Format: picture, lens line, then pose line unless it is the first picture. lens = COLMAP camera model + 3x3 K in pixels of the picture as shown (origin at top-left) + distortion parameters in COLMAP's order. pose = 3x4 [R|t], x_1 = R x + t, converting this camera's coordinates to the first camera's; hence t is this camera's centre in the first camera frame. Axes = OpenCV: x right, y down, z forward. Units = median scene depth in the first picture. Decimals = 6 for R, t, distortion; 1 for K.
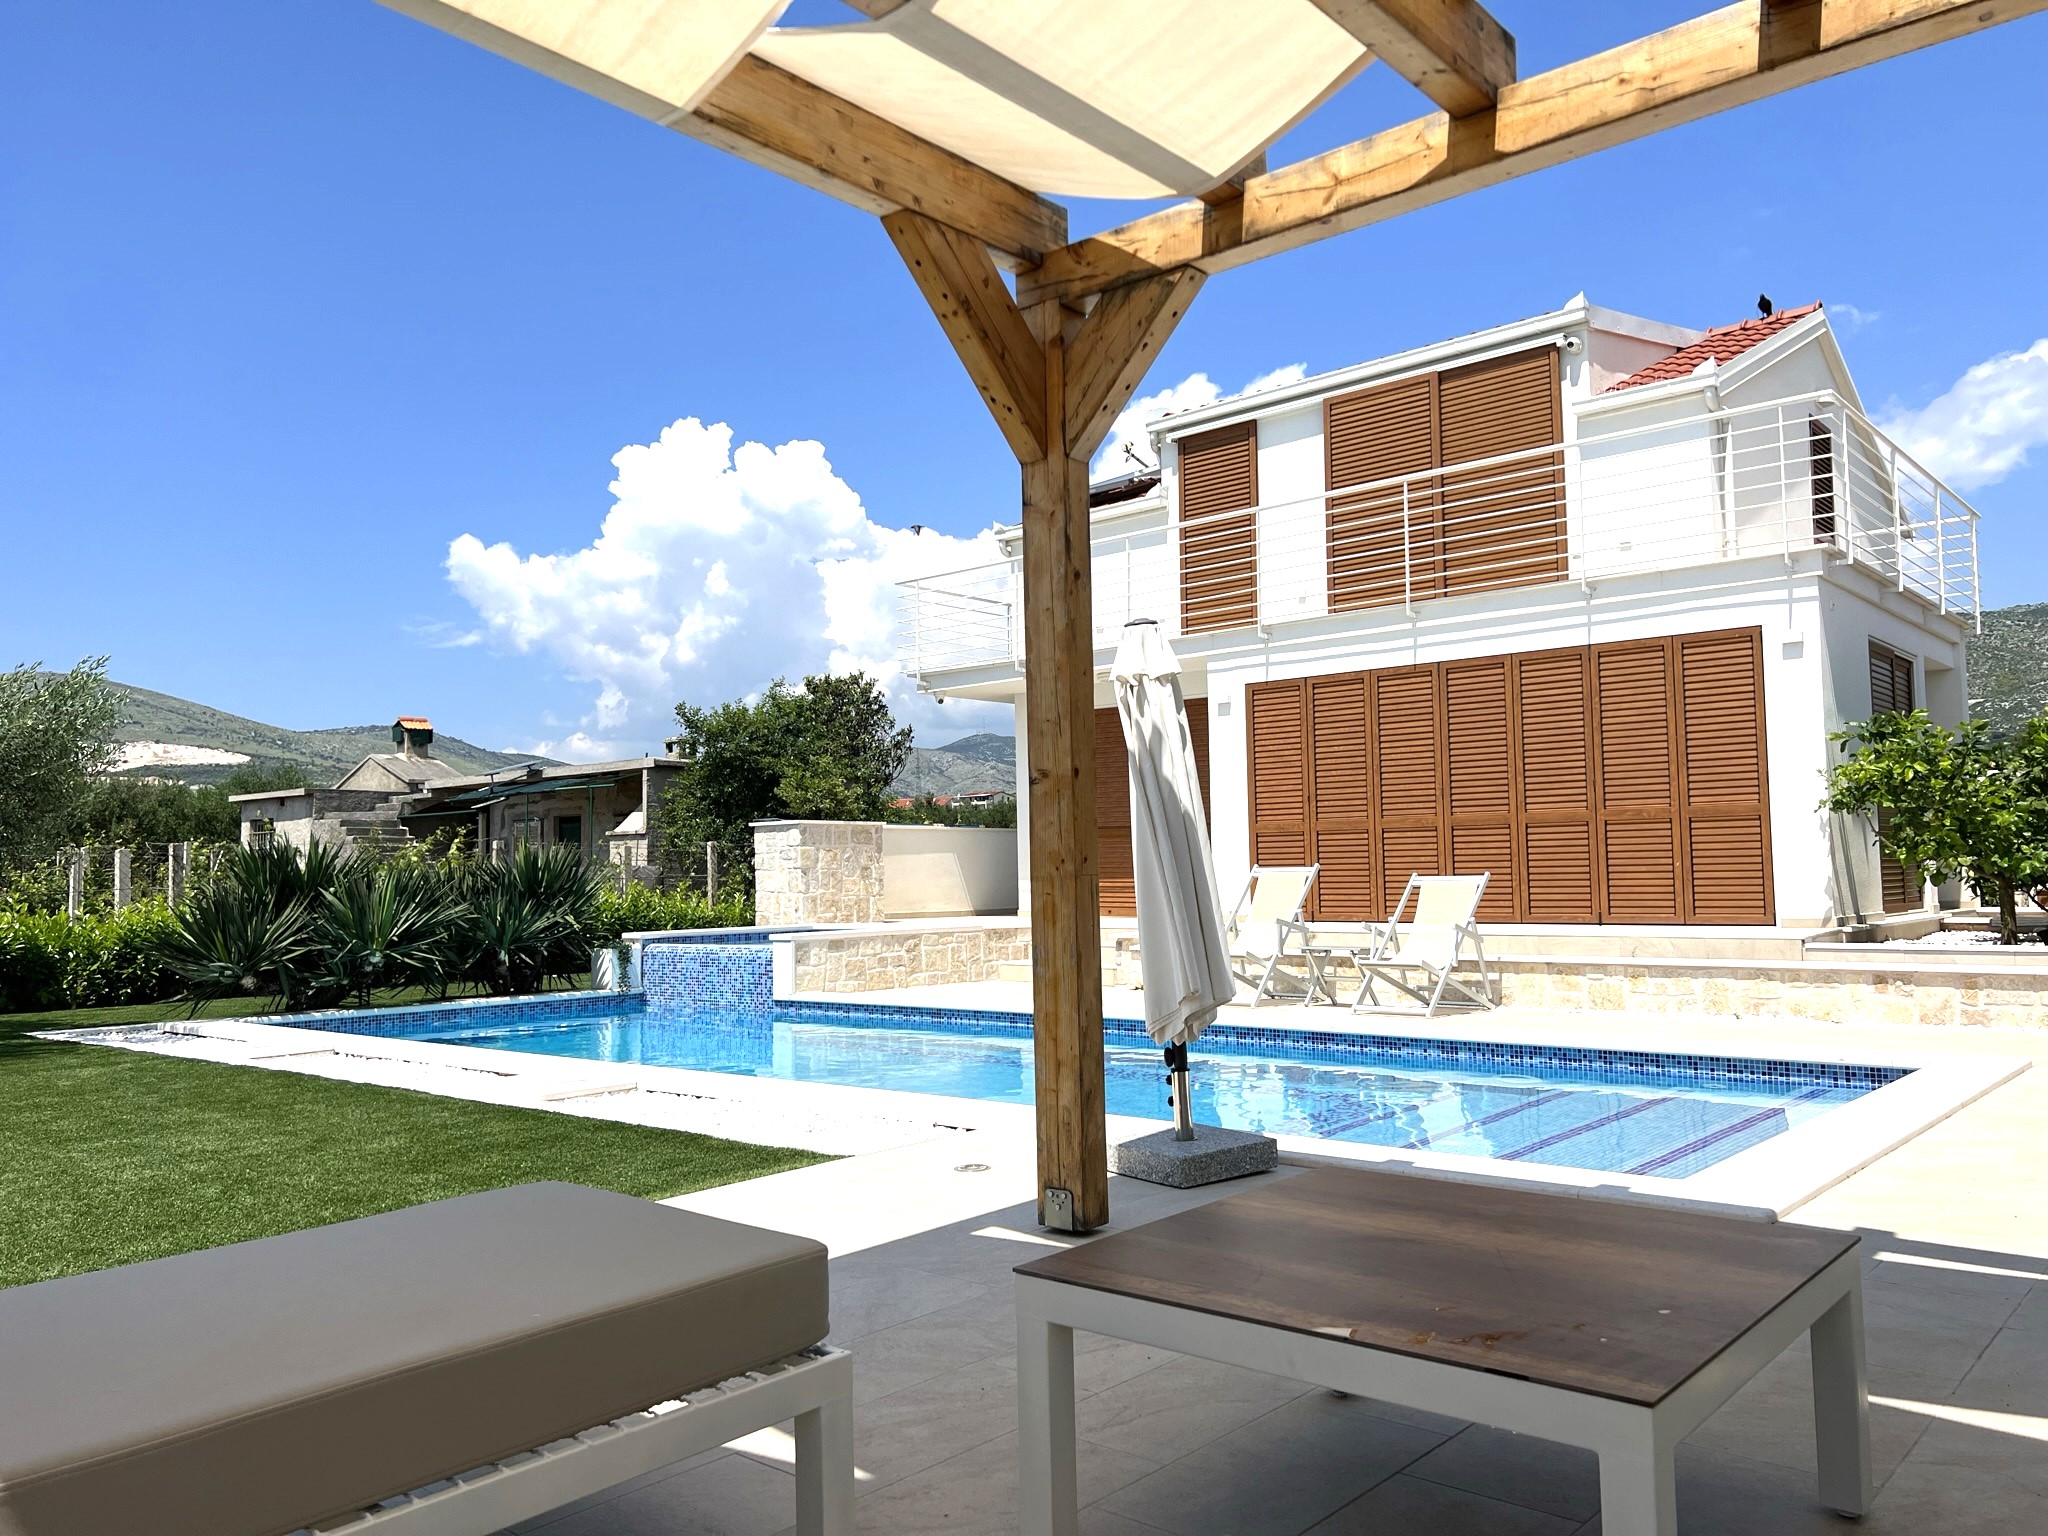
lens RADIAL K [[1537.5, 0, 1027.4], [0, 1537.5, 781.4], [0, 0, 1]] dist [0.023082, -0.006291]
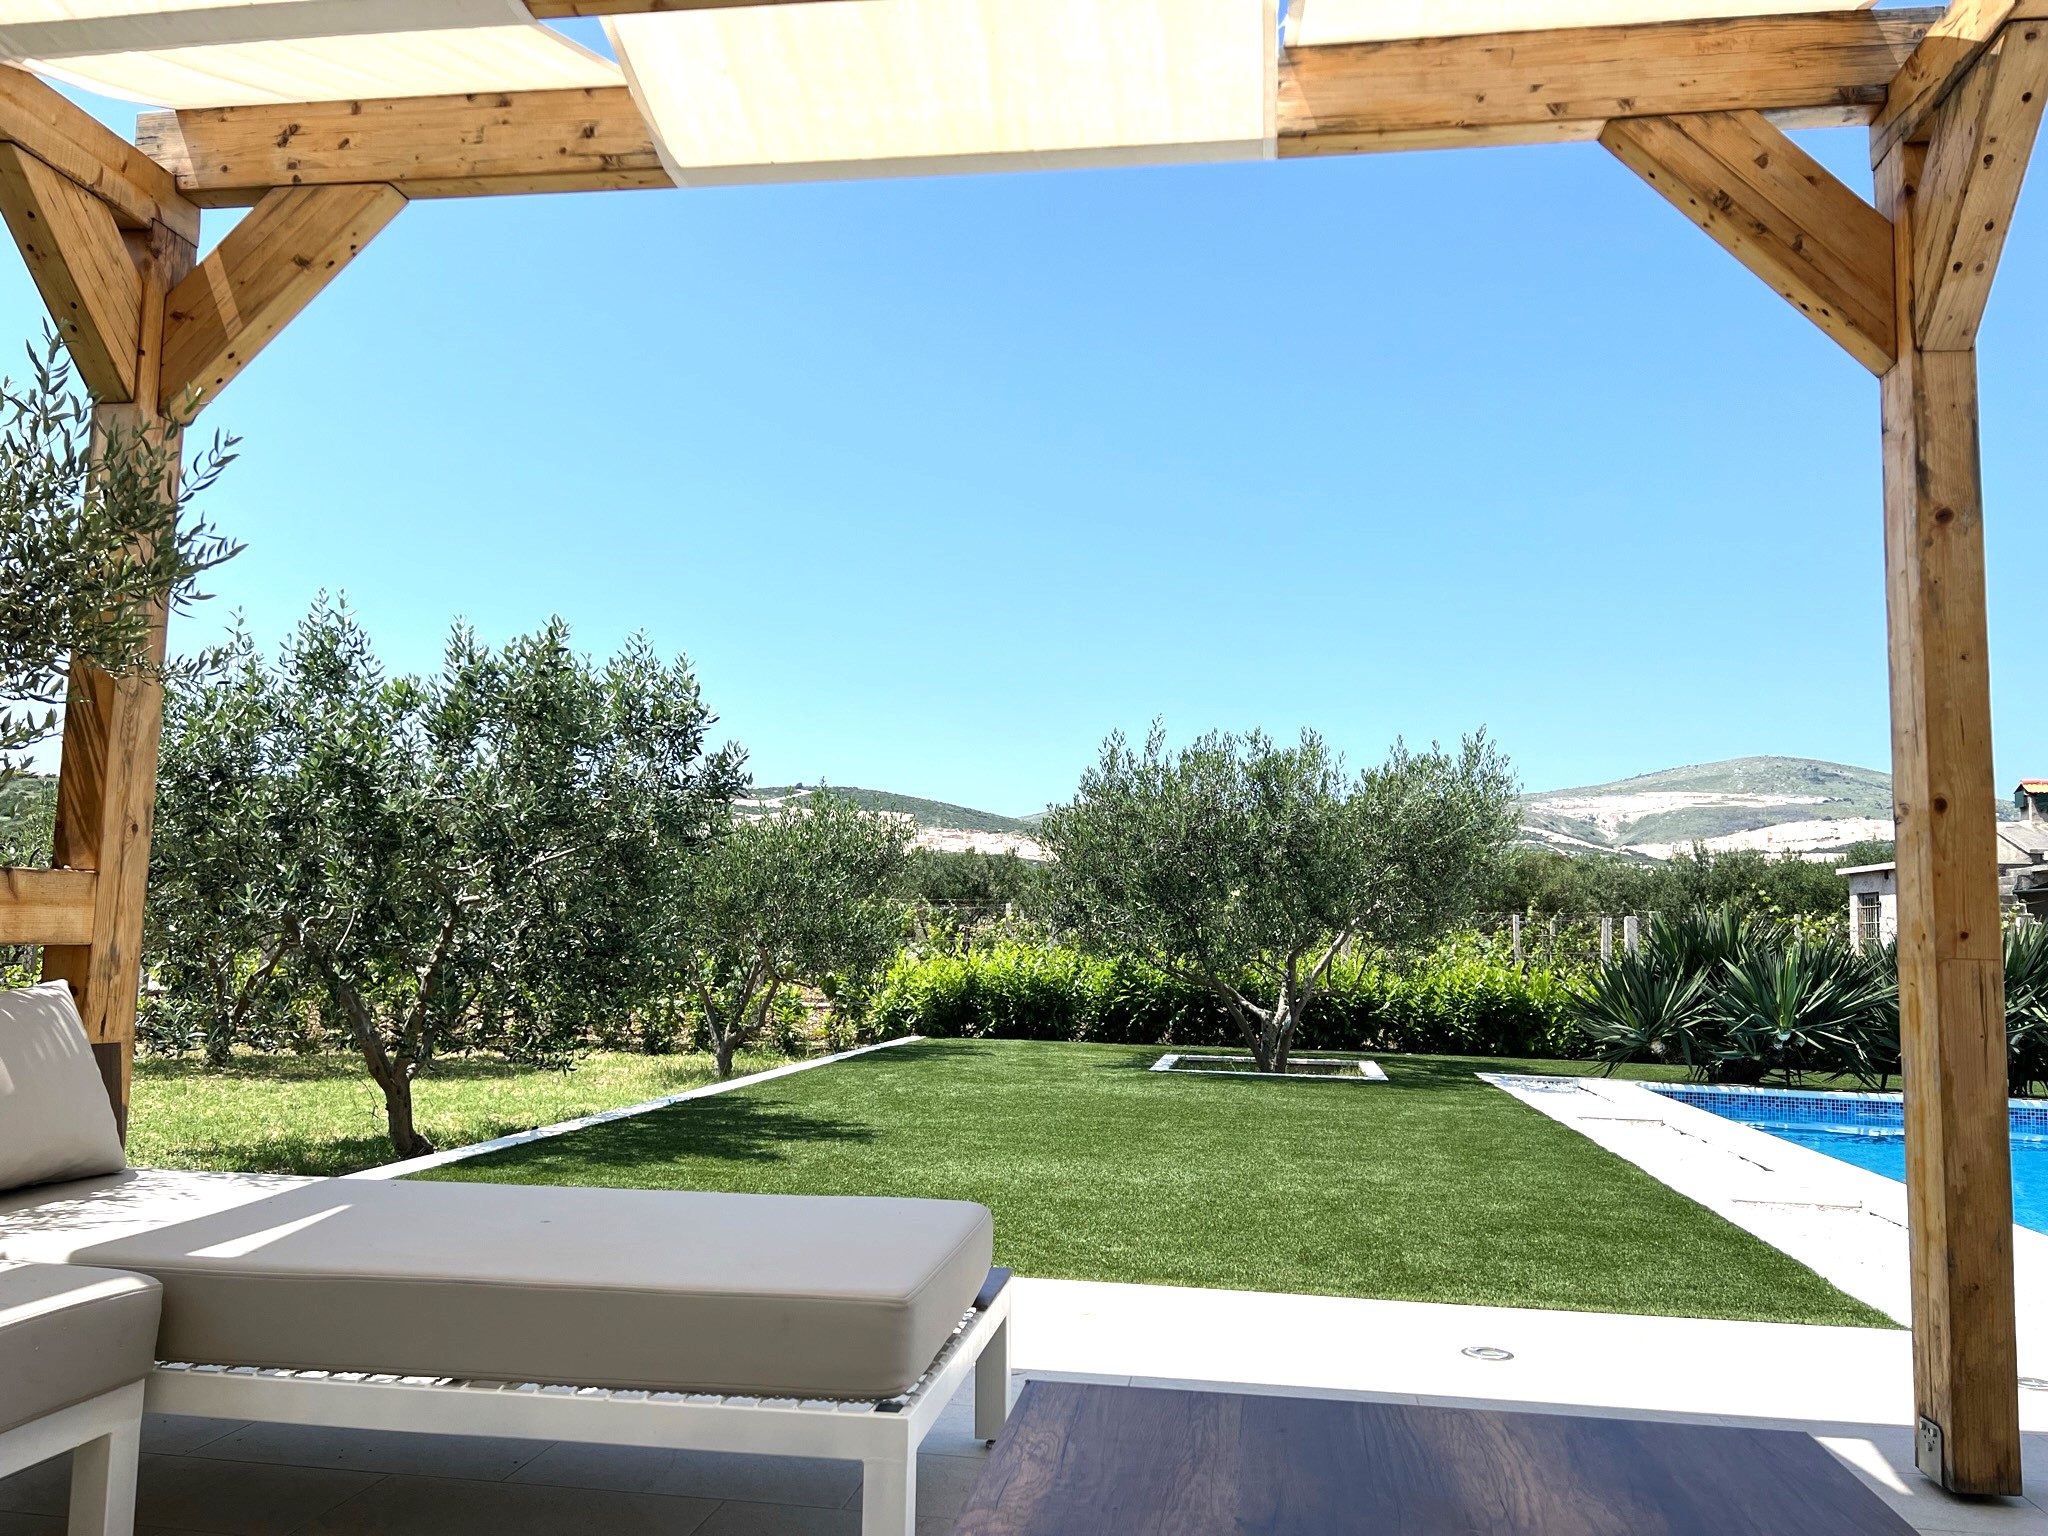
lens RADIAL K [[1537.5, 0, 1023.6], [0, 1537.5, 759.8], [0, 0, 1]] dist [0.023082, -0.006291]
pose [[0.530148, -0.064244, -0.845468, 0.393186], [0.011116, 0.997566, -0.068831, 0.017679], [0.847832, 0.027092, 0.529572, 0.288187]]
